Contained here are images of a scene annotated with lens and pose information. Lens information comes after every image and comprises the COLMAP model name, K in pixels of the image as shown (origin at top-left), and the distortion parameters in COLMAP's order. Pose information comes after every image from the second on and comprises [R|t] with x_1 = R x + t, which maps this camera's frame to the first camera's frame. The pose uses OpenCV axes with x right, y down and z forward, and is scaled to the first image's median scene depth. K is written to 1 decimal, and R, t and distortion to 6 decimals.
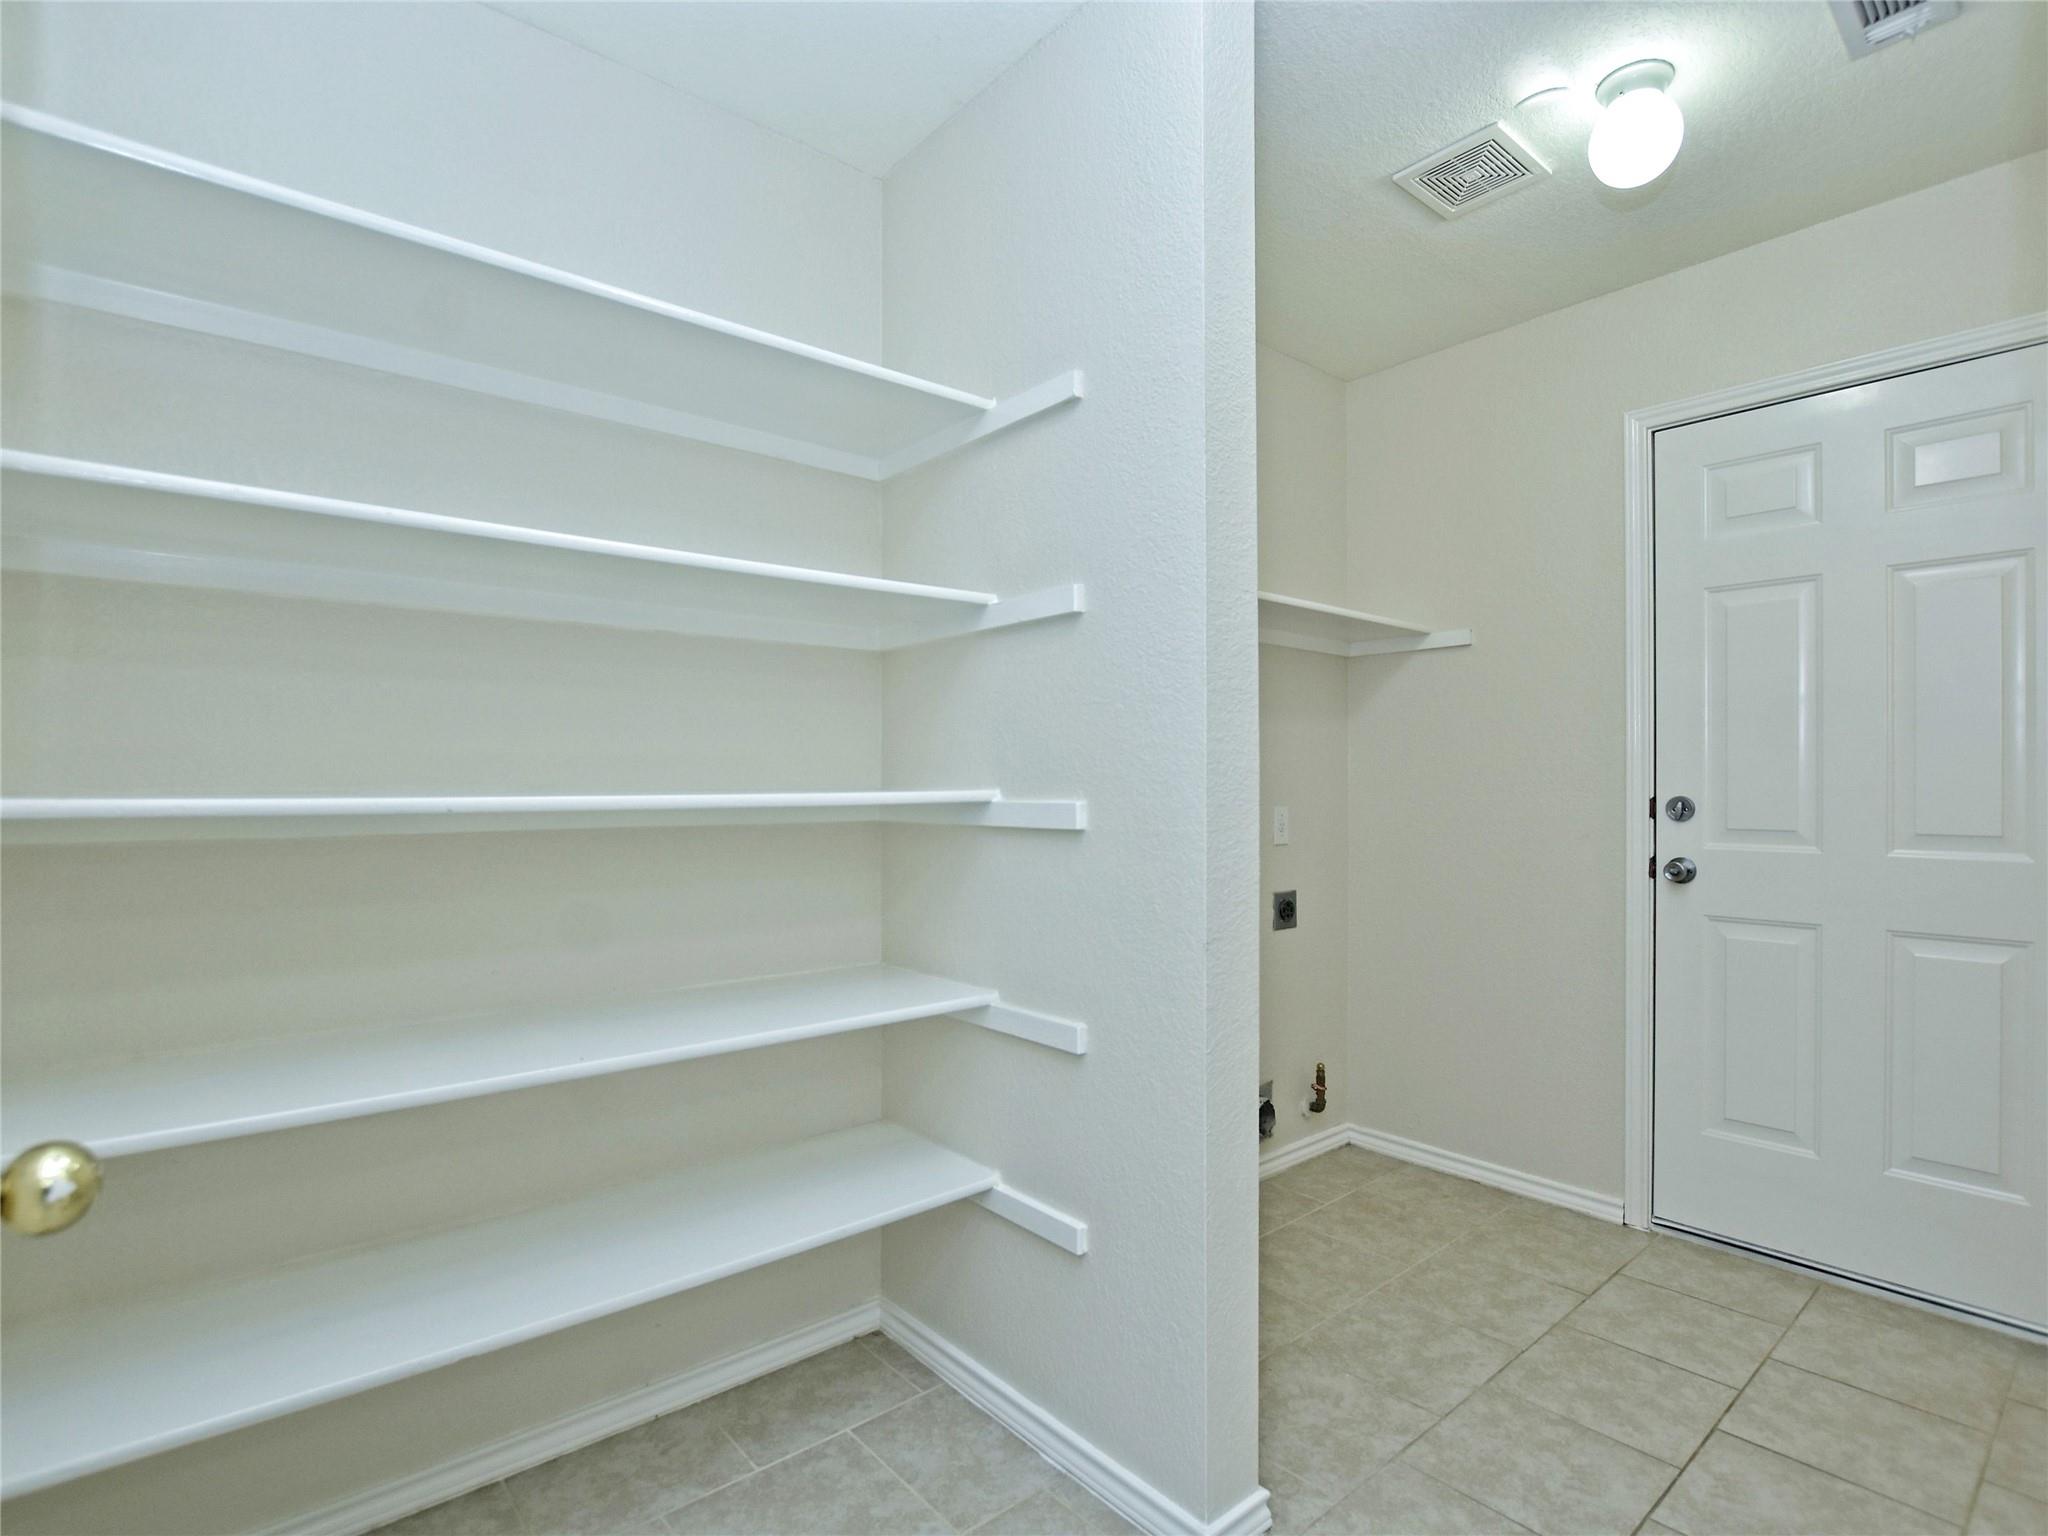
lens RADIAL K [[1022.1, 0, 1027.1], [0, 1022.1, 787.7], [0, 0, 1]] dist [-0.002421, -0.010593]
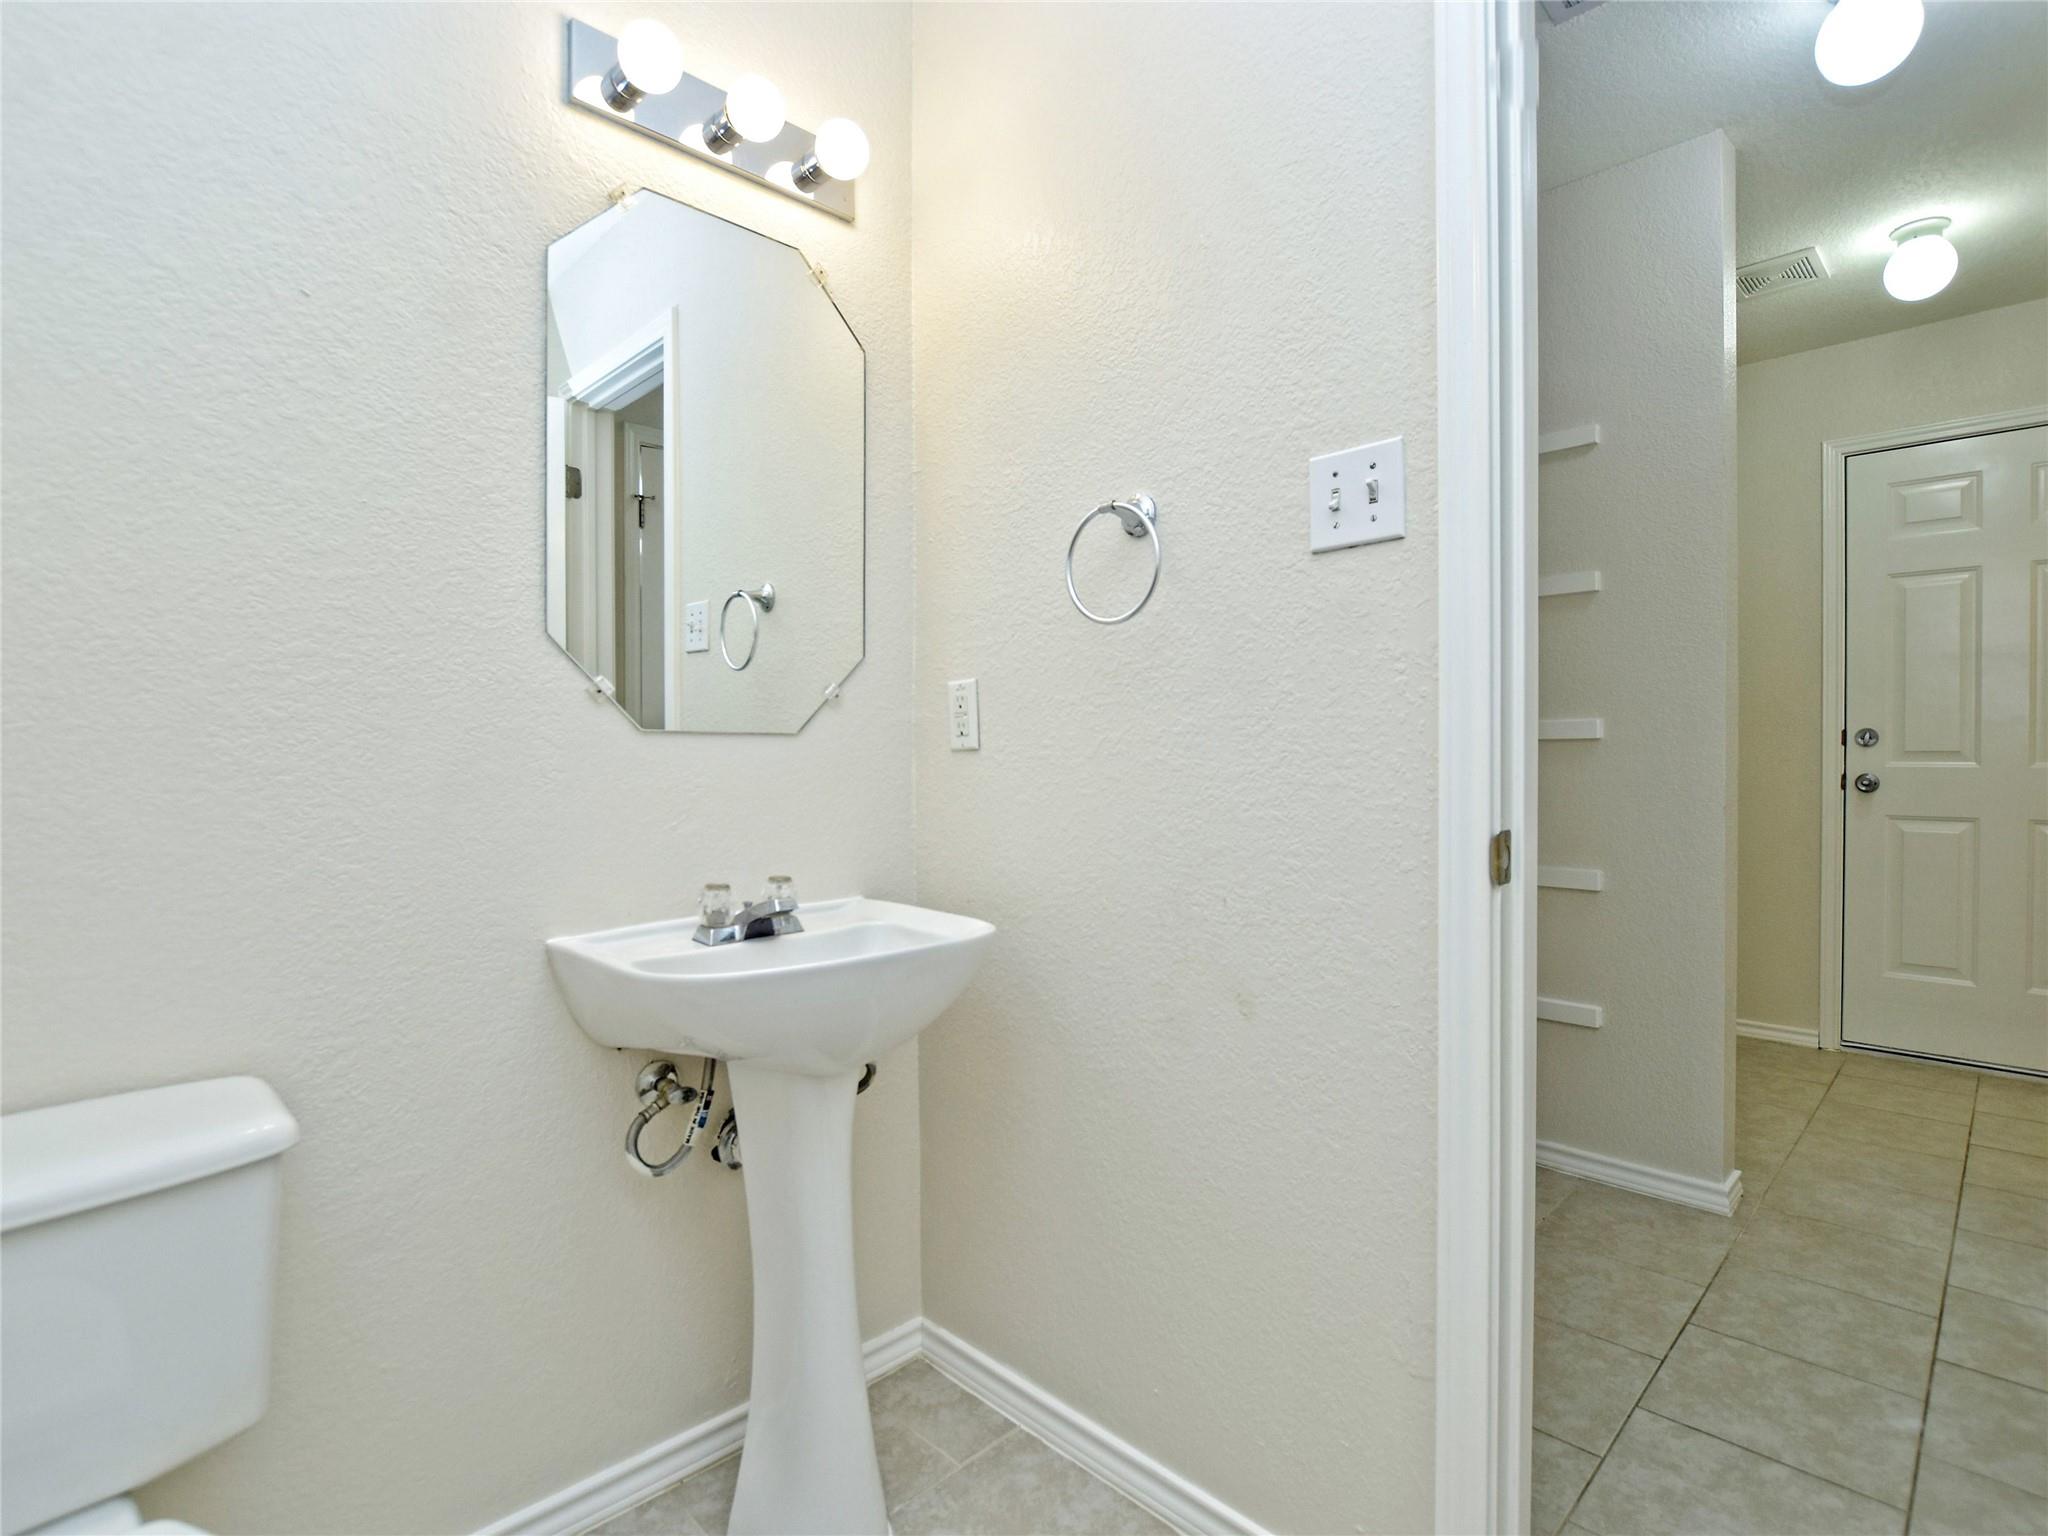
lens RADIAL K [[1025.3, 0, 1024.0], [0, 1025.3, 768.0], [0, 0, 1]] dist [-0.019842, -0.000310]
pose [[0.997487, -0.004603, 0.070706, -0.610376], [0.003570, 0.999885, 0.014734, 0.040365], [-0.070765, -0.014445, 0.997388, -0.276847]]
